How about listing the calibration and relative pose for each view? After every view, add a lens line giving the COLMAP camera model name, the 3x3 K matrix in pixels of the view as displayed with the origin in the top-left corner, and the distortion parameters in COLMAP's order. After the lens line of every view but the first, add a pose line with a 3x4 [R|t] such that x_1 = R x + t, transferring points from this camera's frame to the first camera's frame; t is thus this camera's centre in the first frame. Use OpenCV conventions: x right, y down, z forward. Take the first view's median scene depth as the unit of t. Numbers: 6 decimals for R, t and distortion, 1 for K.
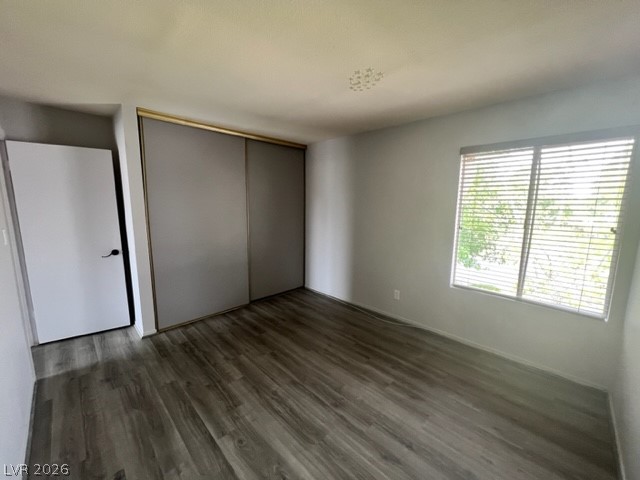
lens RADIAL K [[256.4, 0, 320.3], [0, 256.4, 238.2], [0, 0, 1]] dist [-0.011690, 0.000455]
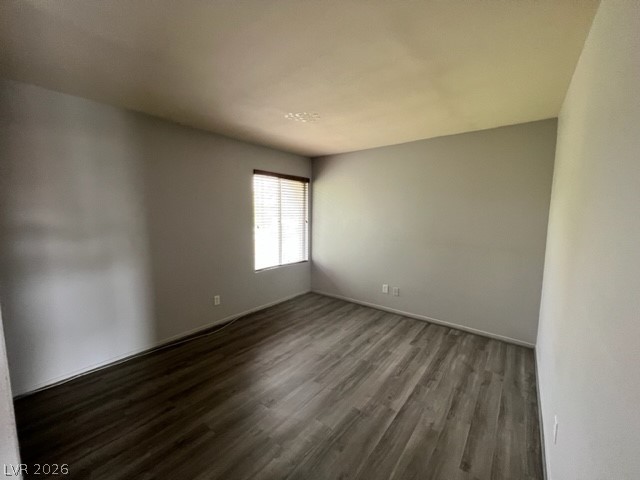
lens RADIAL K [[256.4, 0, 317.7], [0, 256.4, 239.7], [0, 0, 1]] dist [-0.011690, 0.000455]
pose [[-0.099892, -0.117242, 0.988067, -0.763149], [0.128634, 0.983178, 0.129667, -0.100847], [-0.986648, 0.140051, -0.083131, 0.712855]]
